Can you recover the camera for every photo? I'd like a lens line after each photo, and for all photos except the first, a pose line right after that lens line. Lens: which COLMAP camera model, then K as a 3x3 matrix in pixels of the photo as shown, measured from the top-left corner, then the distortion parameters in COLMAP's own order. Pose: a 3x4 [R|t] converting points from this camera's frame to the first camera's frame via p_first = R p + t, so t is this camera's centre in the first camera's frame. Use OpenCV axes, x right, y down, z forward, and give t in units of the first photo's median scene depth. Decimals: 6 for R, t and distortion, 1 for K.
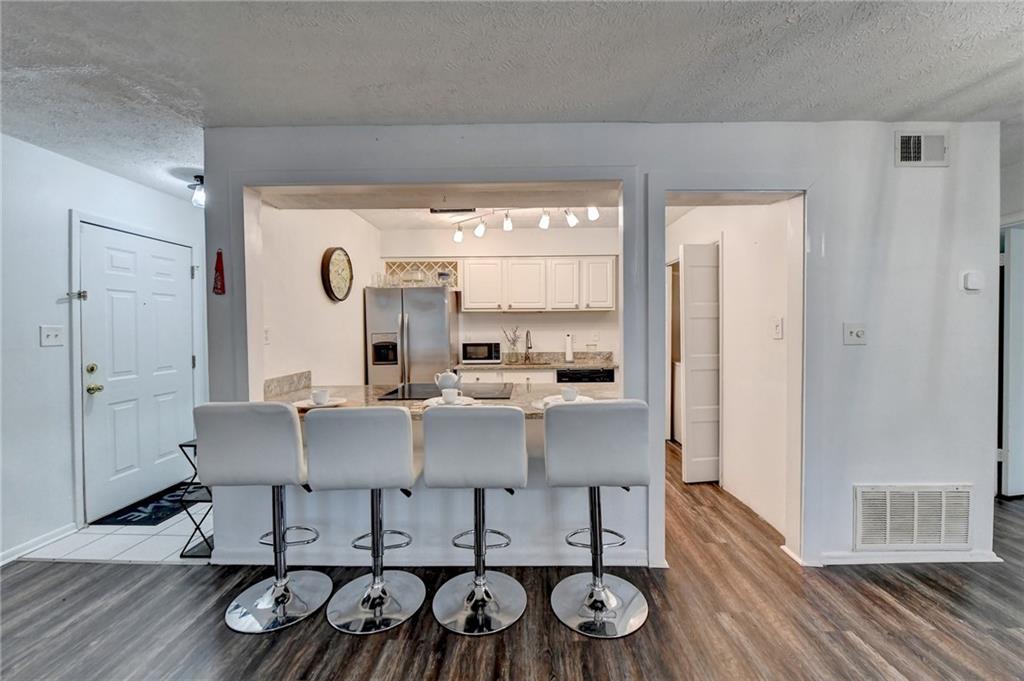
lens RADIAL K [[407.8, 0, 517.8], [0, 407.8, 333.0], [0, 0, 1]] dist [-0.011622, 0.000345]
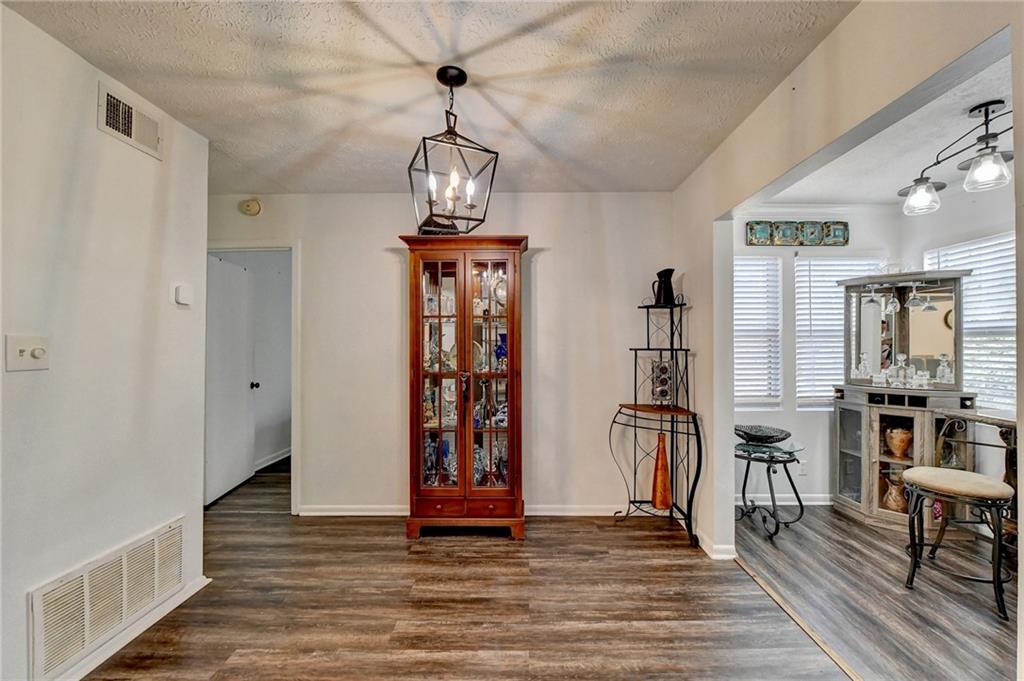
lens RADIAL K [[405.7, 0, 530.8], [0, 405.7, 341.3], [0, 0, 1]] dist [-0.016580, -0.000243]
pose [[-0.016219, 0.017343, 0.999718, 0.161242], [0.014034, 0.999755, -0.017116, 0.003883], [-0.999770, 0.013753, -0.016458, 0.175443]]
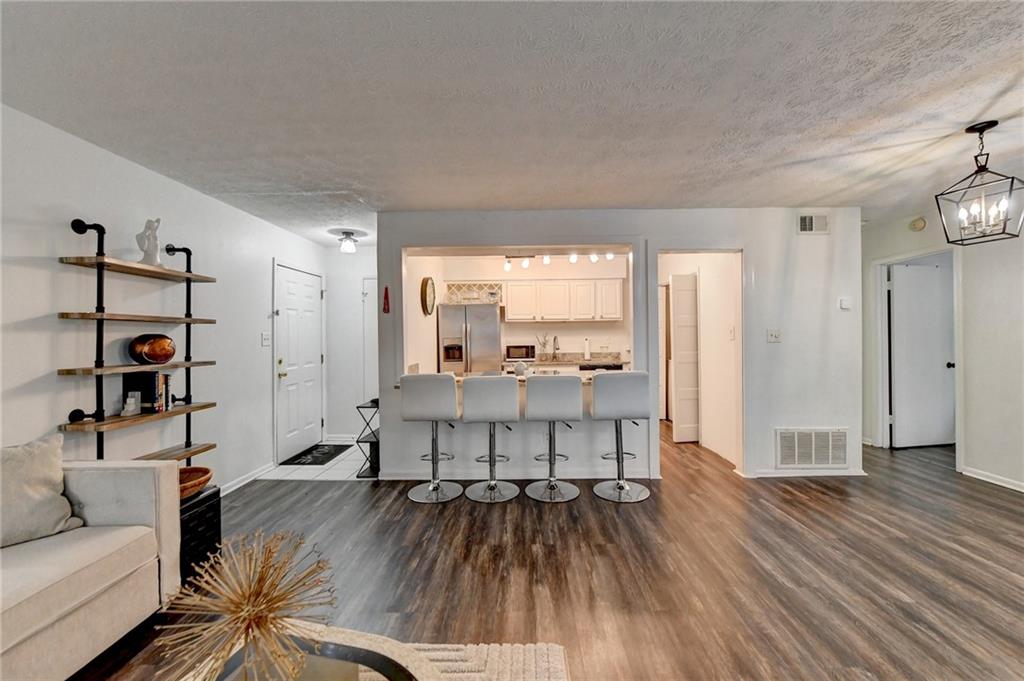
lens RADIAL K [[409.5, 0, 516.5], [0, 409.5, 333.7], [0, 0, 1]] dist [-0.009095, -0.000211]
pose [[0.999994, -0.003369, 0.000267, -0.175375], [0.003373, 0.999839, -0.017631, 0.015433], [-0.000208, 0.017632, 0.999845, -0.538366]]
